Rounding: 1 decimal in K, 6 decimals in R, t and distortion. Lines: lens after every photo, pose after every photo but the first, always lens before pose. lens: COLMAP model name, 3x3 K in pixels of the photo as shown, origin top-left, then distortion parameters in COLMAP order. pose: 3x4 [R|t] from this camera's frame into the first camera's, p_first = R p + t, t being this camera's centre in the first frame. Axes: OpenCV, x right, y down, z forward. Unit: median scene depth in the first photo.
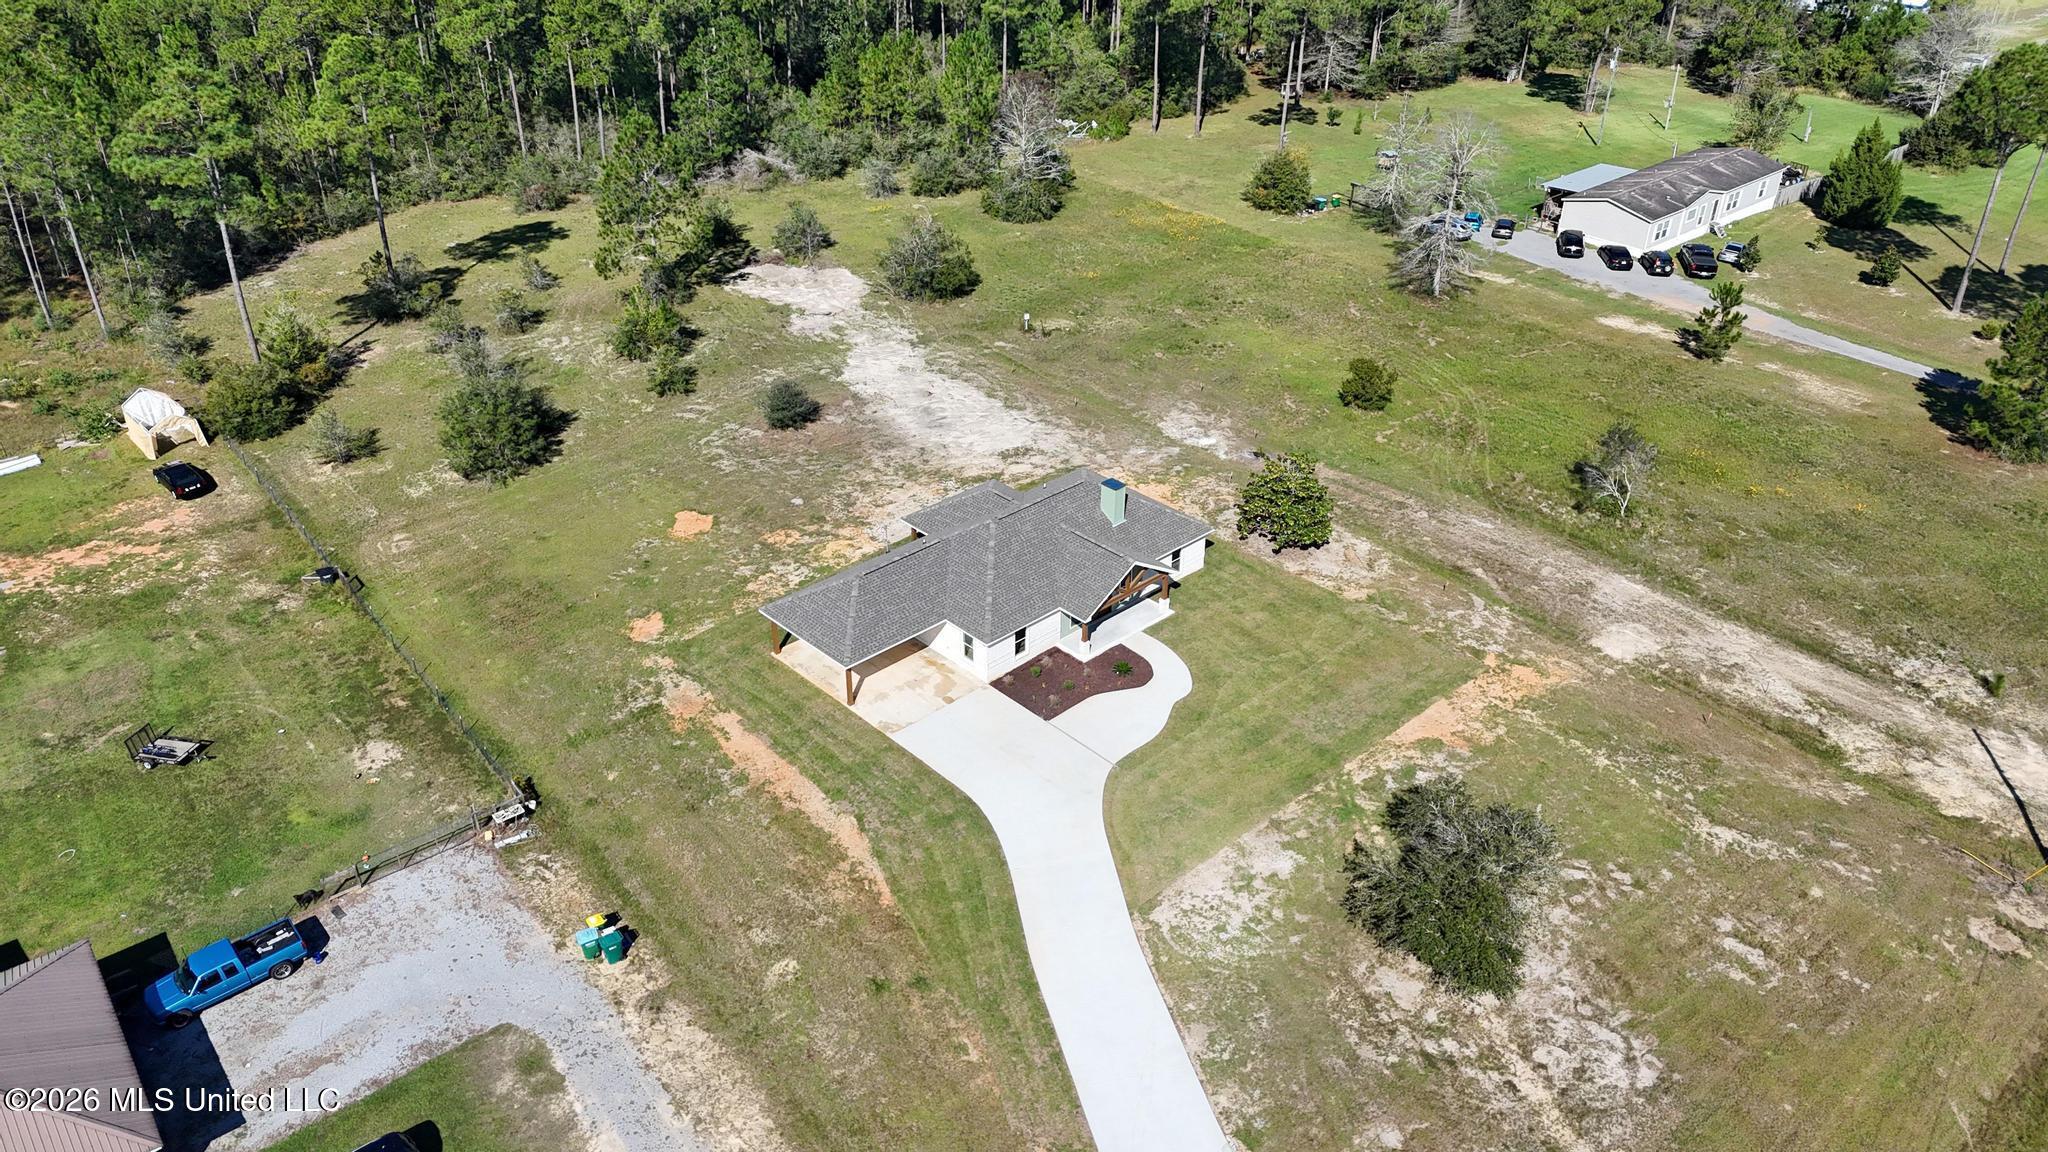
lens RADIAL K [[1507.2, 0, 1027.4], [0, 1507.2, 571.7], [0, 0, 1]] dist [0.064950, -0.049389]
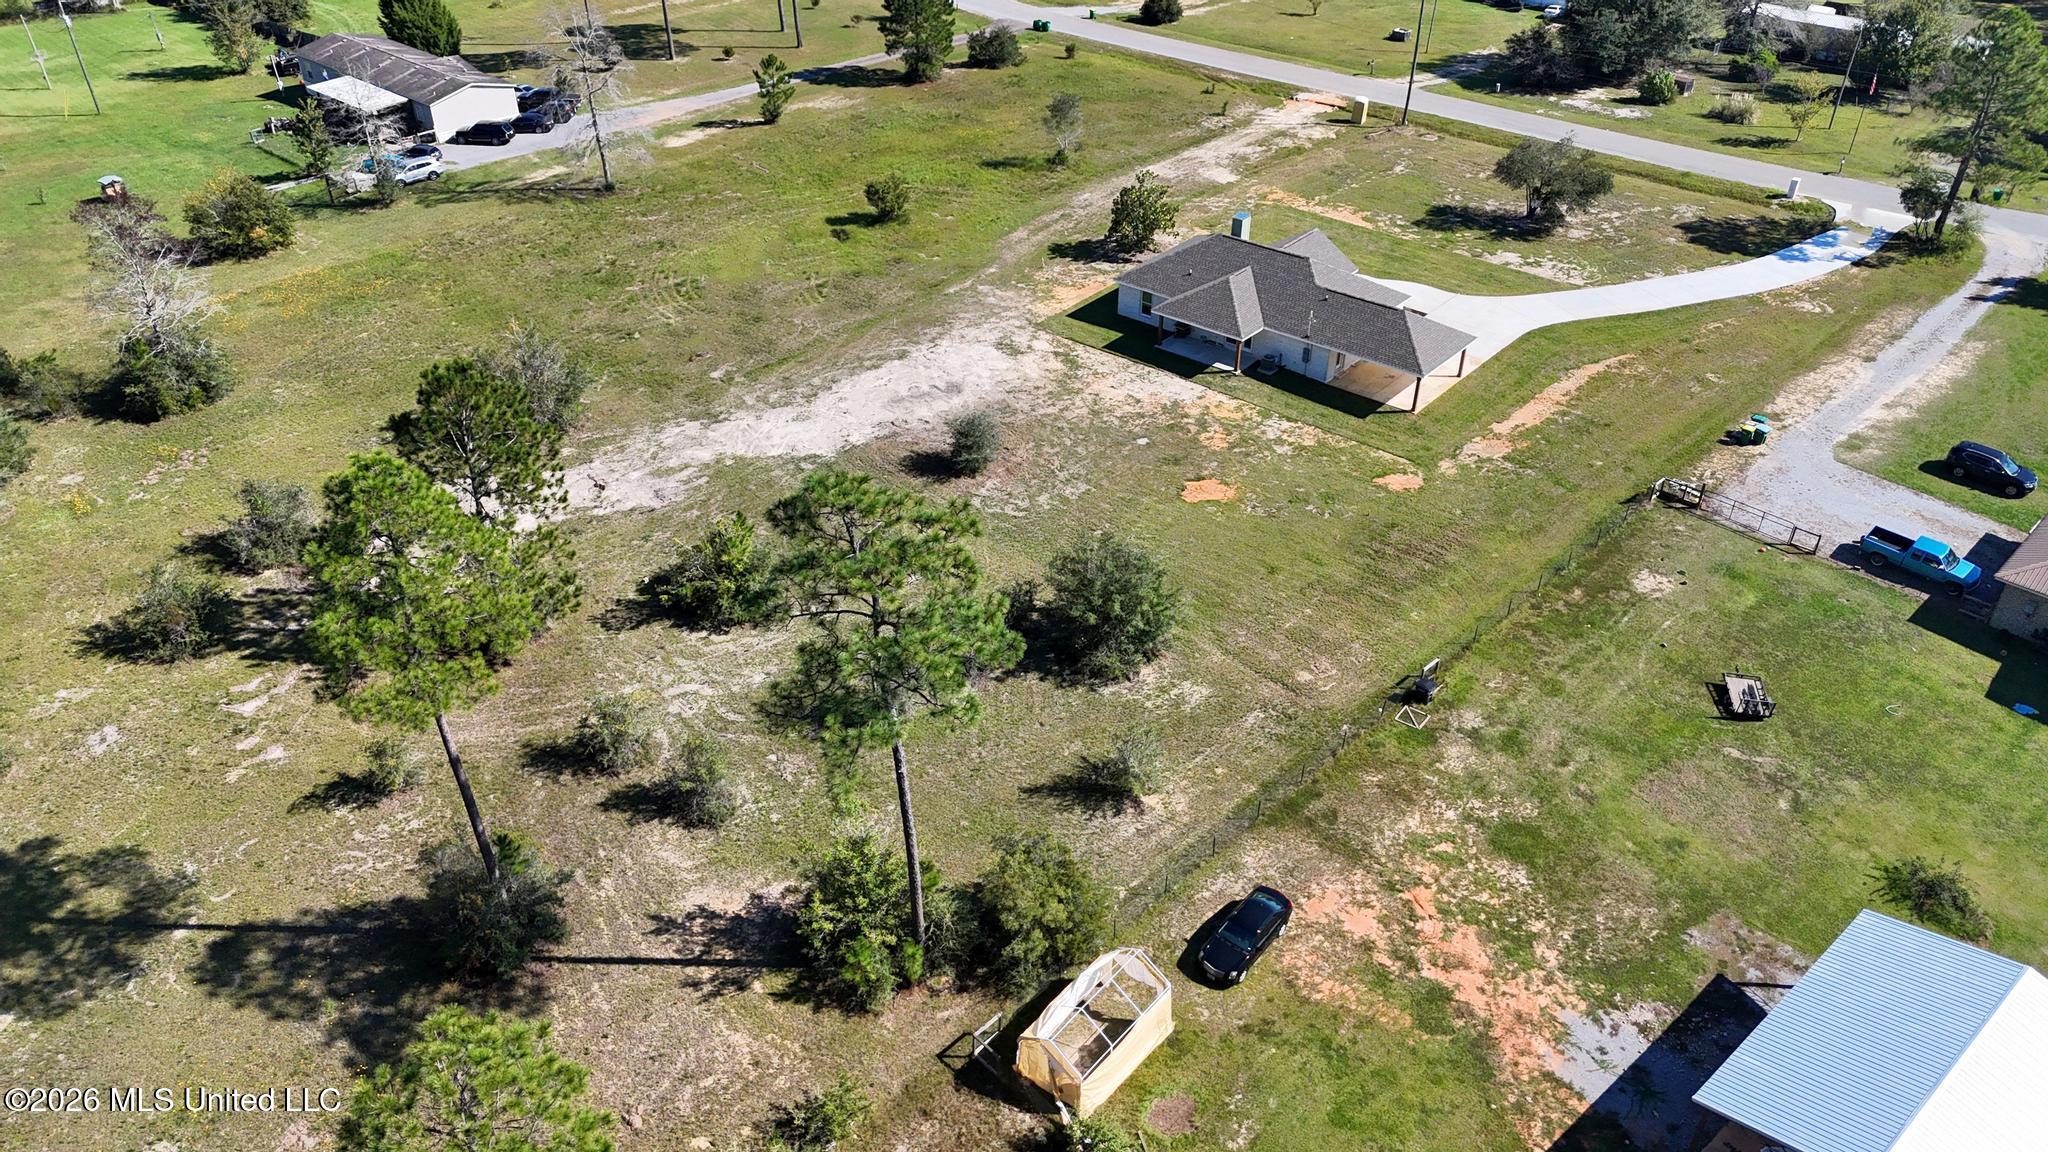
lens RADIAL K [[1507.2, 0, 1027.4], [0, 1507.2, 571.7], [0, 0, 1]] dist [0.064950, -0.049389]
pose [[-0.122581, -0.558487, 0.820406, -1.195389], [0.502945, 0.677676, 0.536471, -0.663987], [-0.855582, 0.478381, 0.197818, 1.092453]]
